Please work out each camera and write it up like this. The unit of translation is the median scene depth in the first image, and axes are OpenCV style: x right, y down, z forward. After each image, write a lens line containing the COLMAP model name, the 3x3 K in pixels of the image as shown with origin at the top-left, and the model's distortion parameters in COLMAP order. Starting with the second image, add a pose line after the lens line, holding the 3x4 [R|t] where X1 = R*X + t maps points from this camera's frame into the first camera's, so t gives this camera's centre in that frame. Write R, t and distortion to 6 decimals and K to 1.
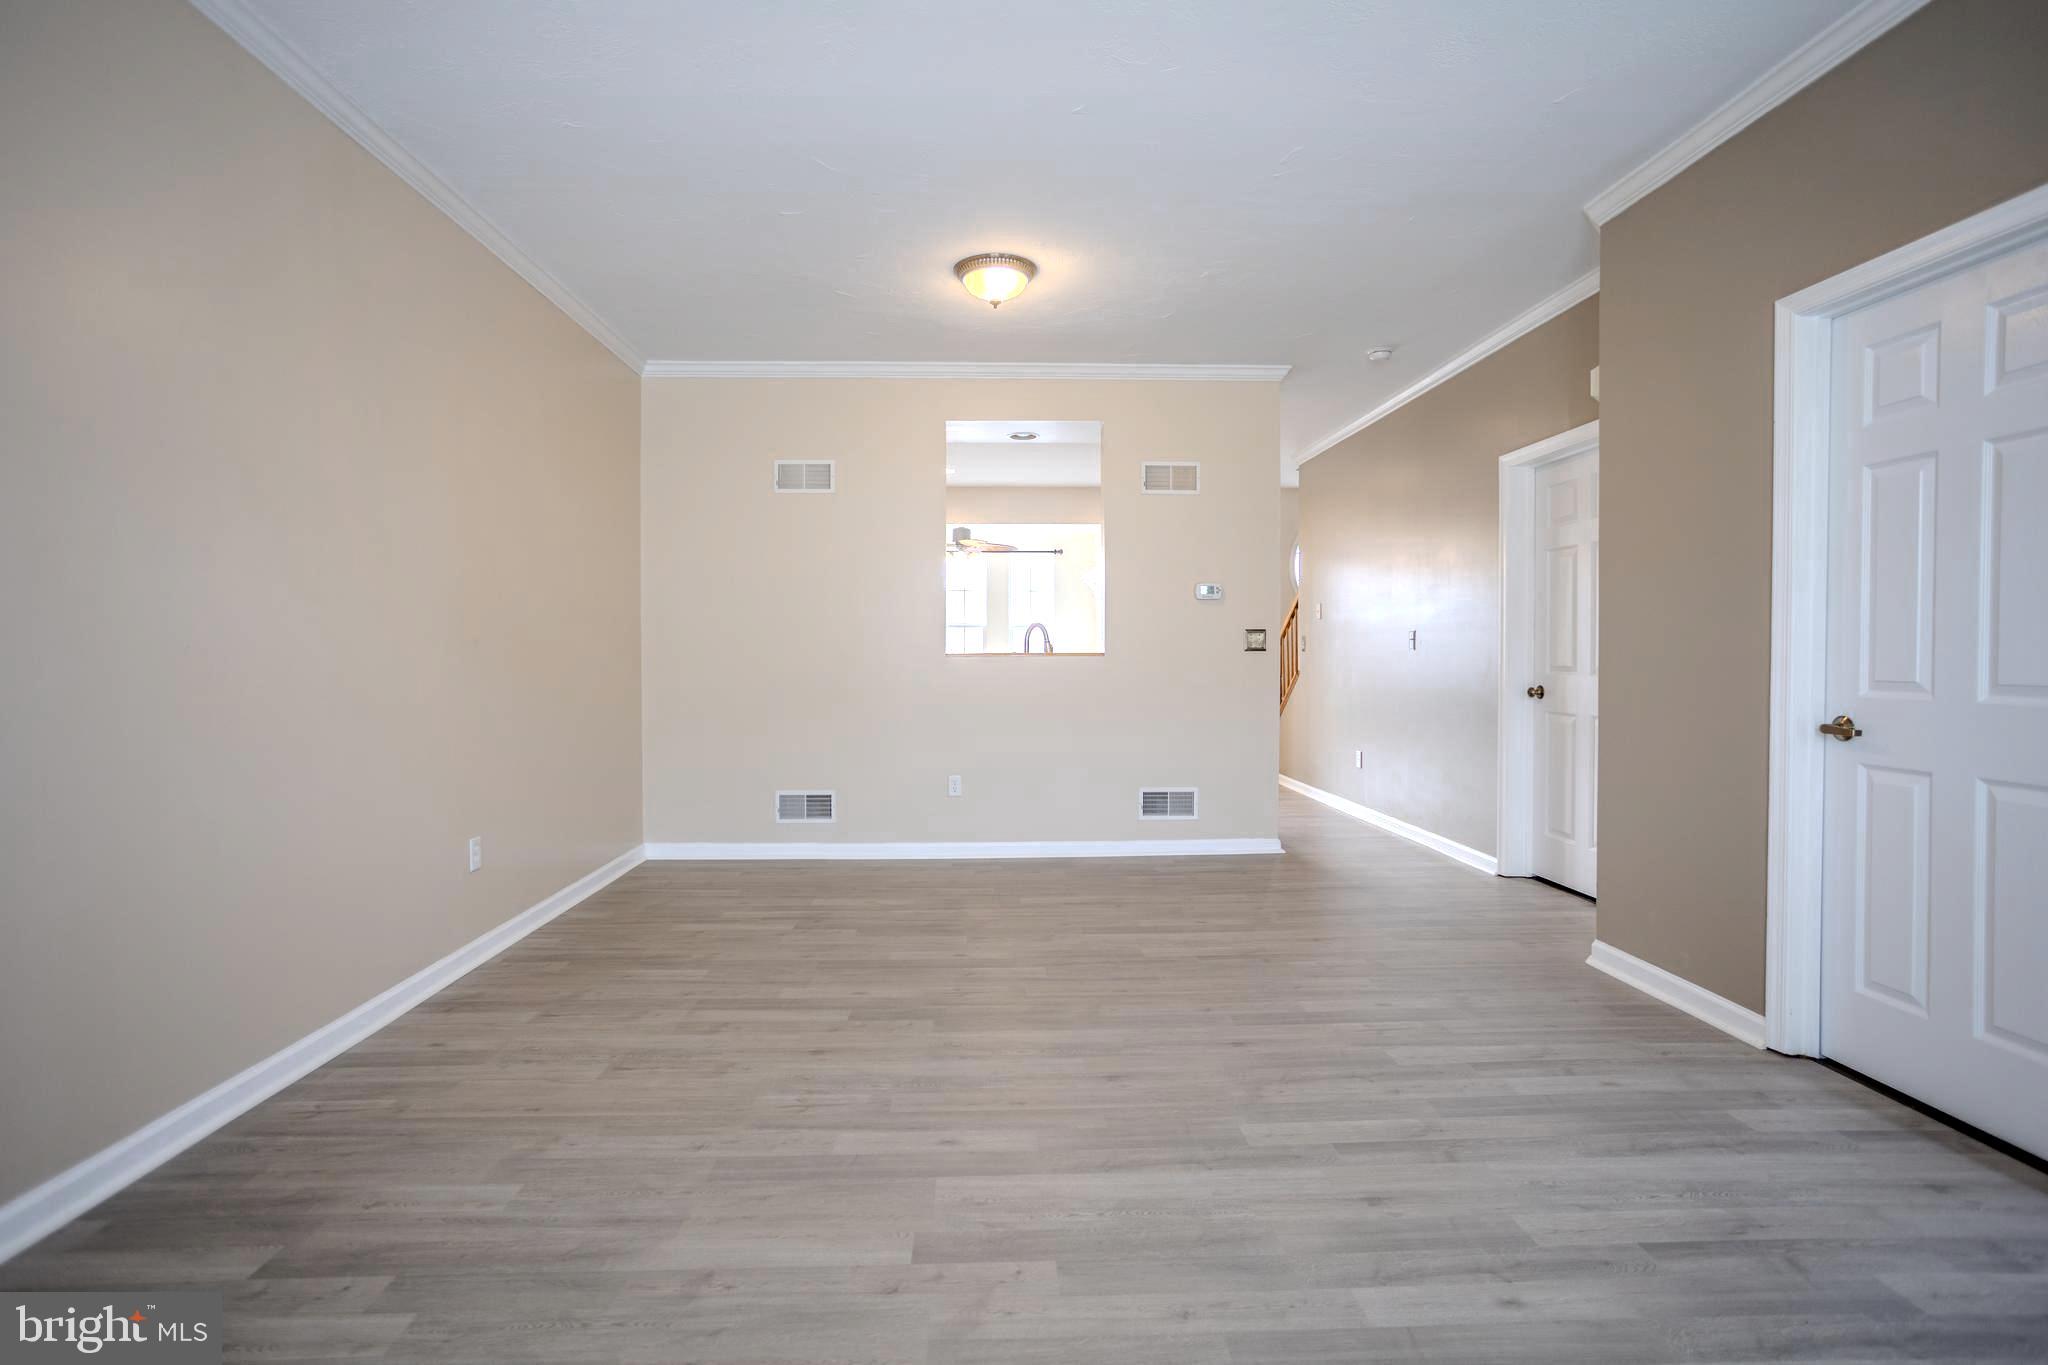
lens RADIAL K [[990.4, 0, 1008.5], [0, 990.4, 679.3], [0, 0, 1]] dist [-0.051633, 0.026505]
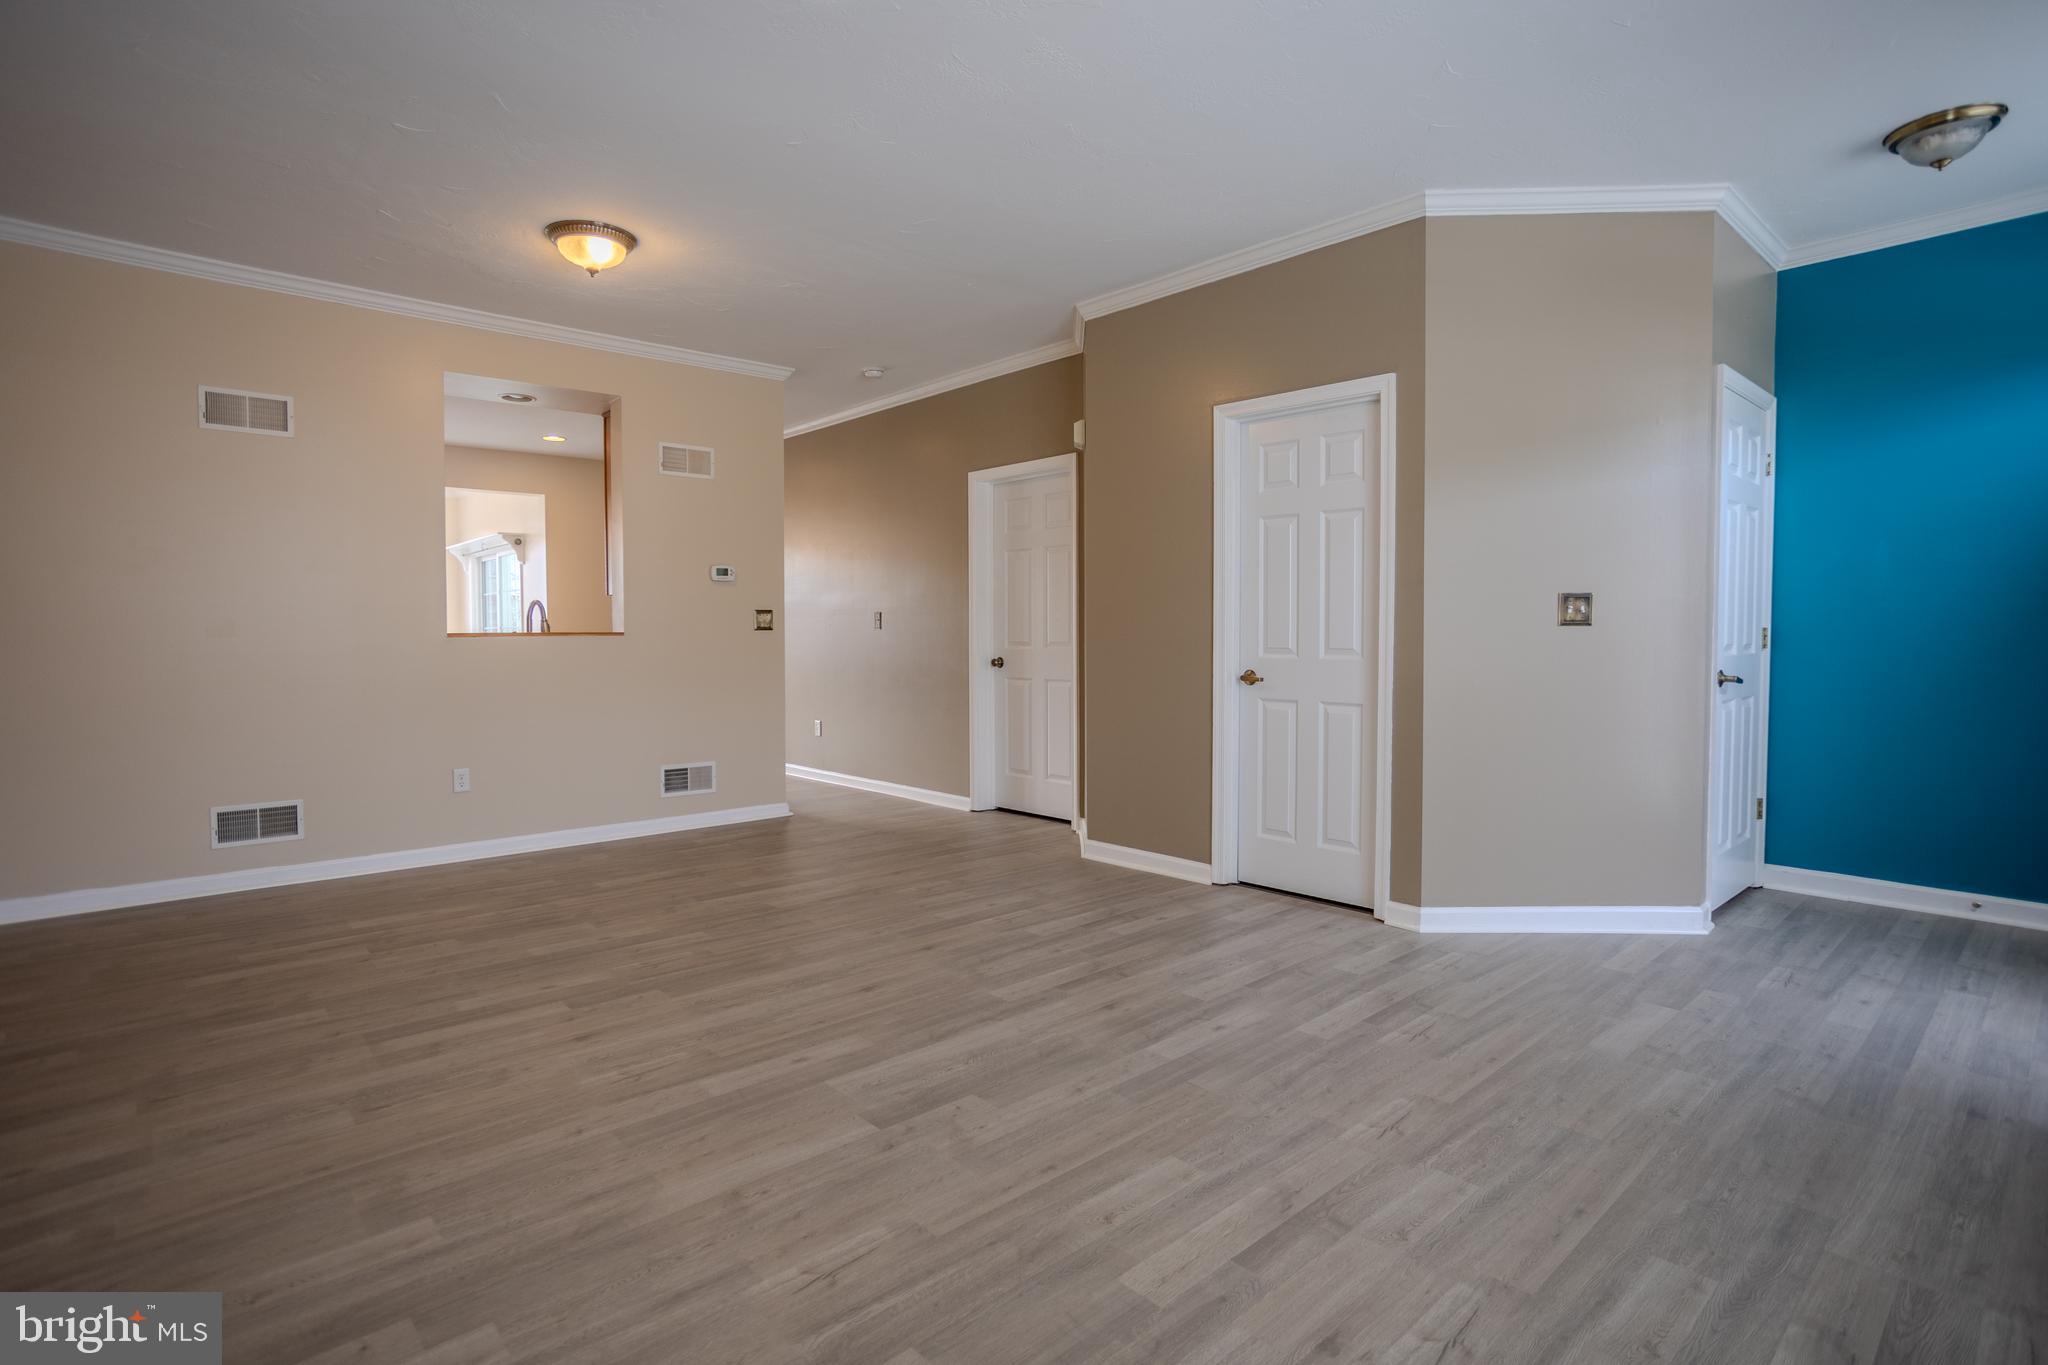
lens RADIAL K [[990.4, 0, 1059.0], [0, 990.4, 675.8], [0, 0, 1]] dist [-0.051633, 0.026505]
pose [[0.758582, -0.029254, 0.650921, -0.409654], [0.018005, 0.999551, 0.023938, 0.002061], [-0.651329, -0.006439, 0.758768, -0.043902]]
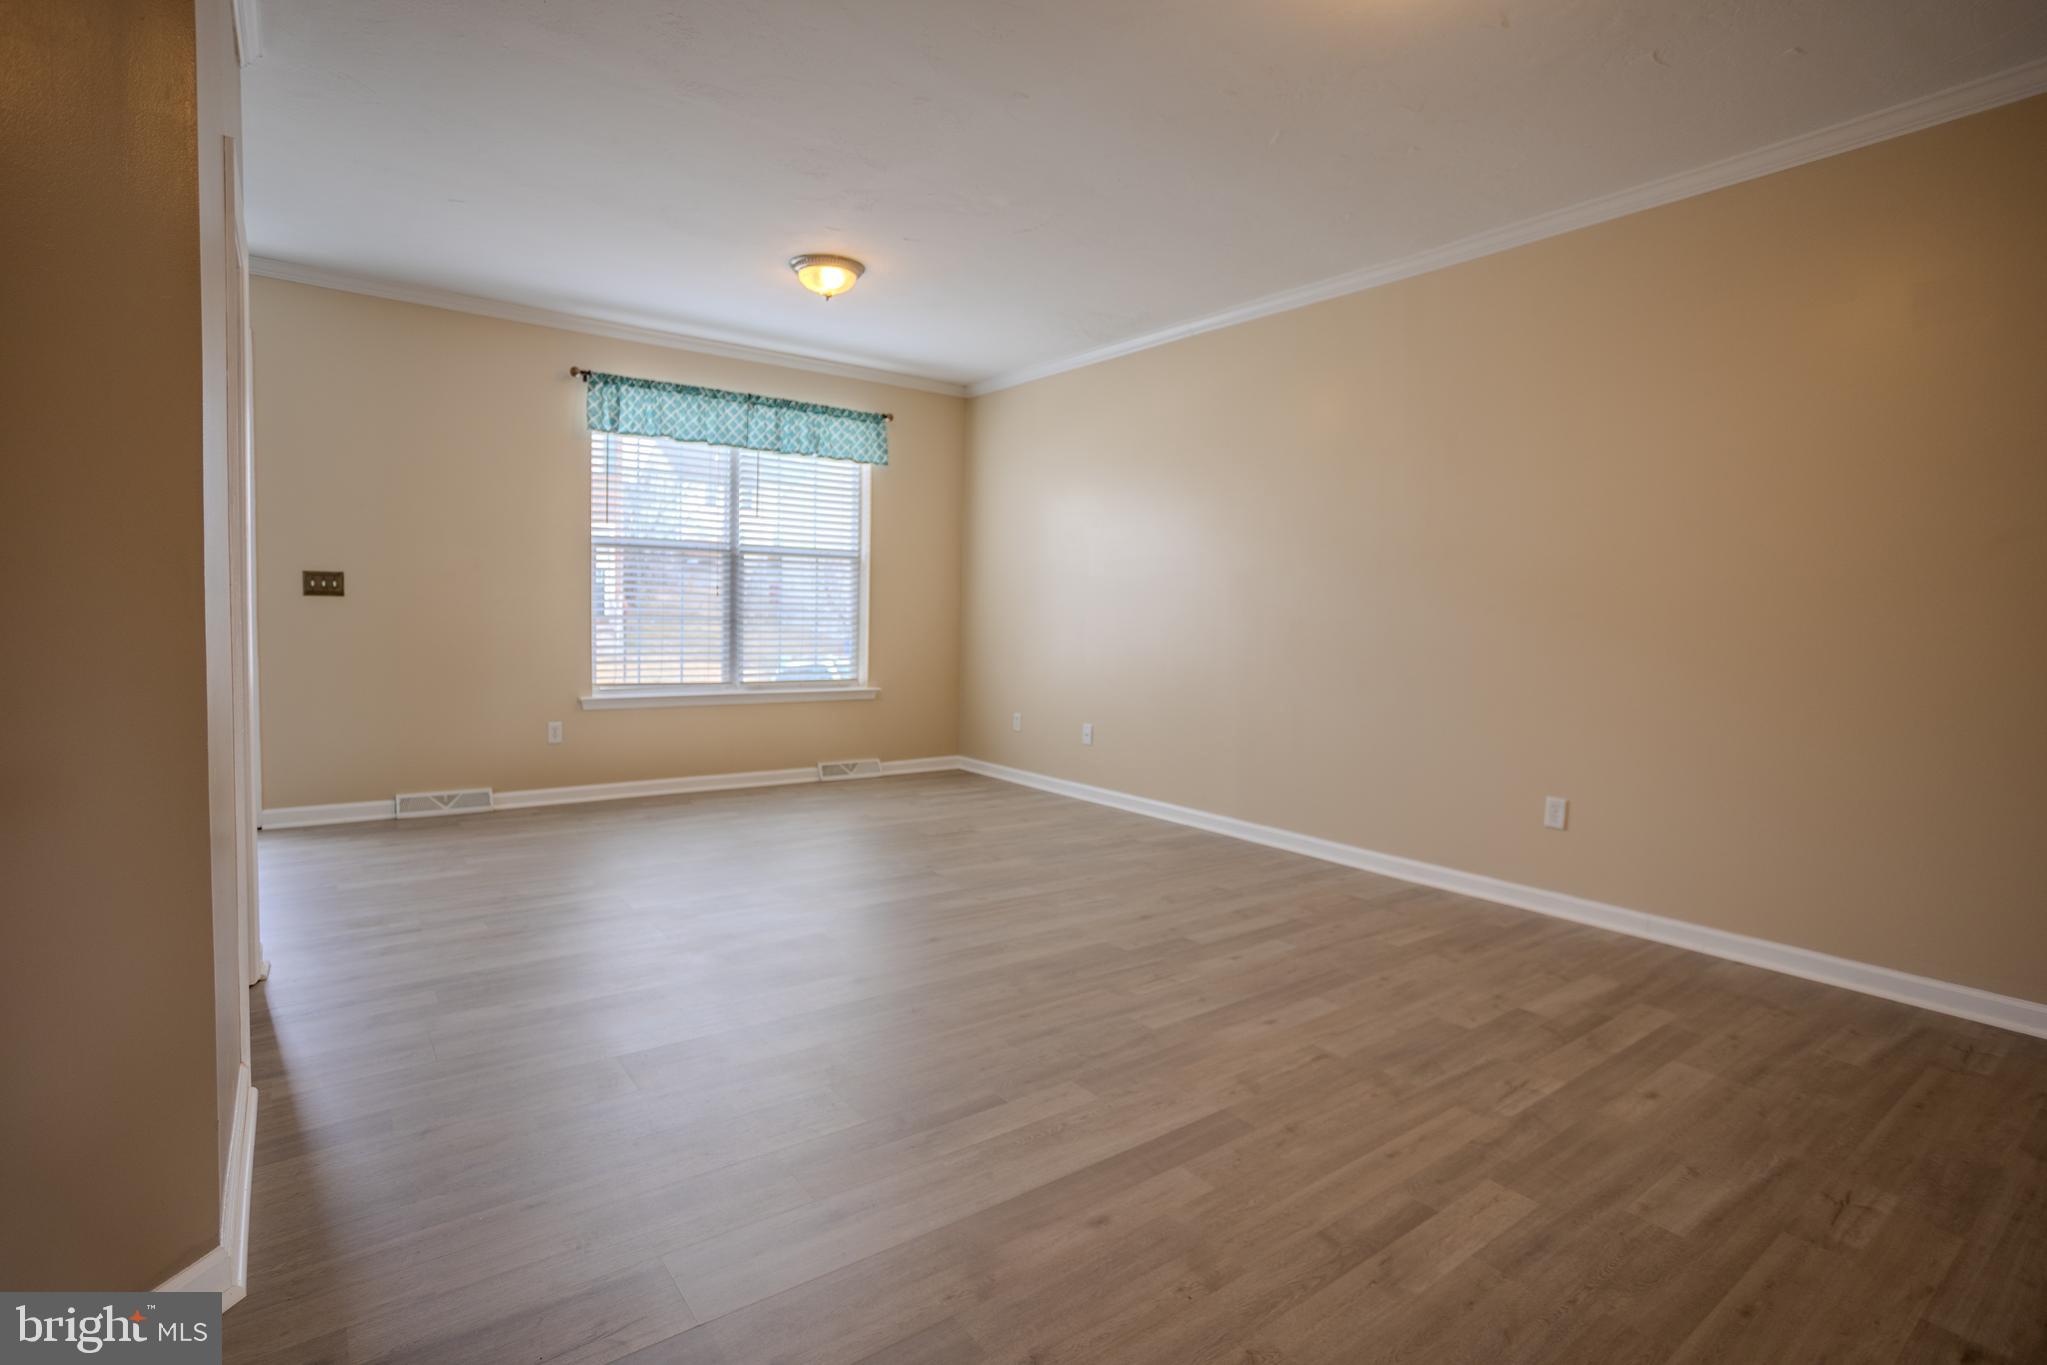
lens RADIAL K [[989.9, 0, 1056.2], [0, 989.9, 673.0], [0, 0, 1]] dist [-0.051633, 0.026505]
pose [[-0.816315, 0.014328, -0.577429, 0.619825], [-0.035387, 0.996574, 0.074756, -0.043034], [0.576521, 0.081458, -0.813011, 1.817691]]
